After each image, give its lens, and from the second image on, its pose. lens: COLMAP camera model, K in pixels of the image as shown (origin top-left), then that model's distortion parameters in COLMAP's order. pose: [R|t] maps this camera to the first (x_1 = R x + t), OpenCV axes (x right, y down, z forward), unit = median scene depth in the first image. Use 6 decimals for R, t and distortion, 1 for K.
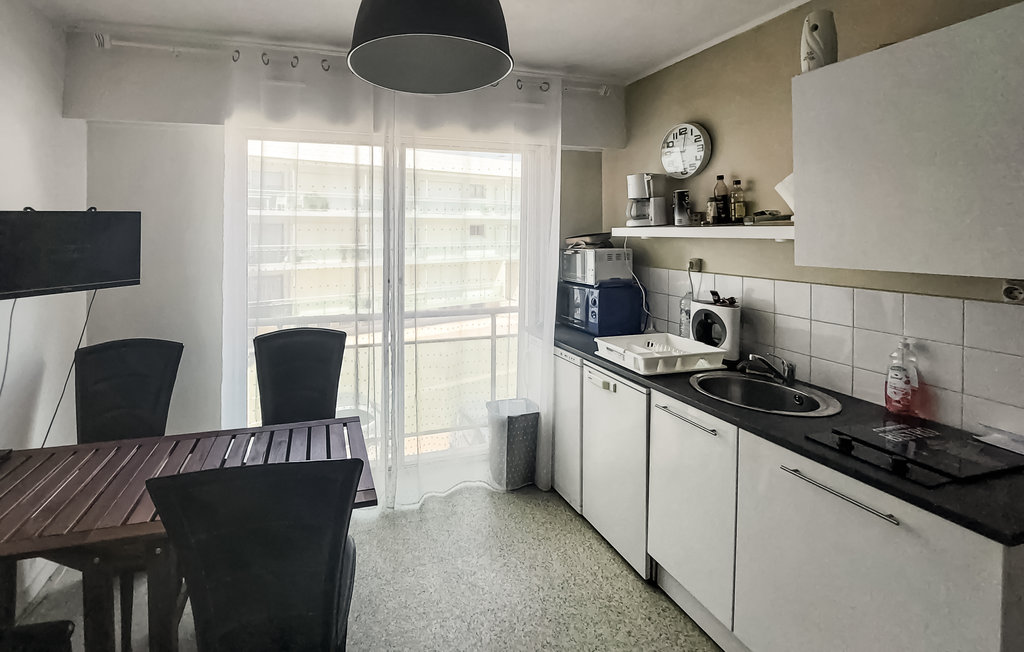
lens RADIAL K [[428.8, 0, 511.1], [0, 428.8, 312.5], [0, 0, 1]] dist [-0.025922, 0.000150]
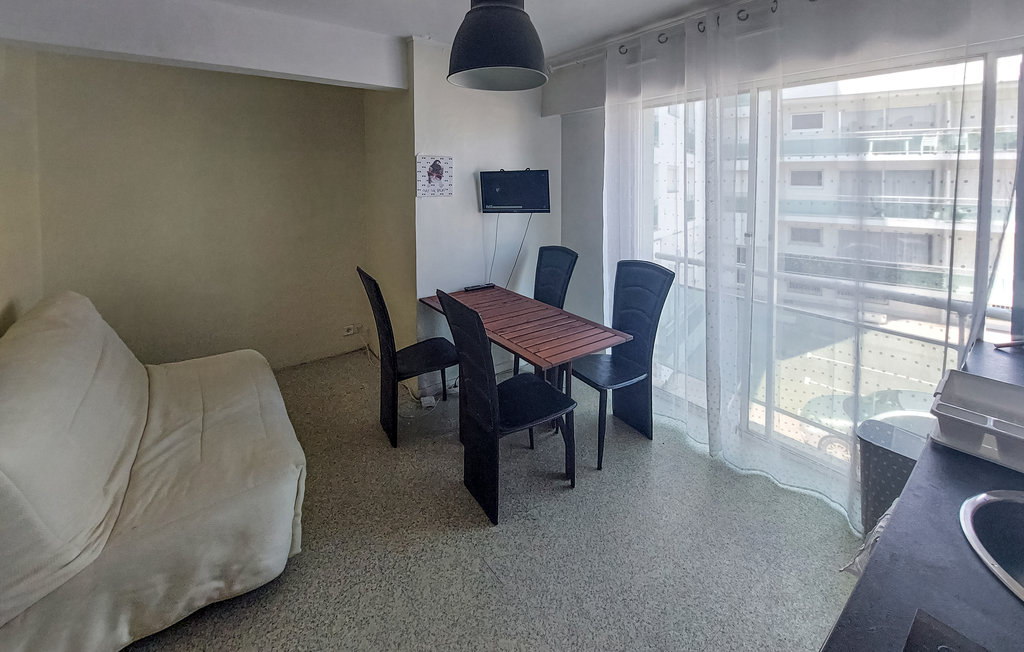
lens RADIAL K [[428.8, 0, 511.1], [0, 428.8, 312.5], [0, 0, 1]] dist [-0.025922, 0.000150]
pose [[0.302967, 0.279196, -0.911187, 0.661183], [-0.169981, 0.956623, 0.236600, -0.059771], [0.937719, 0.083203, 0.337283, 0.255123]]
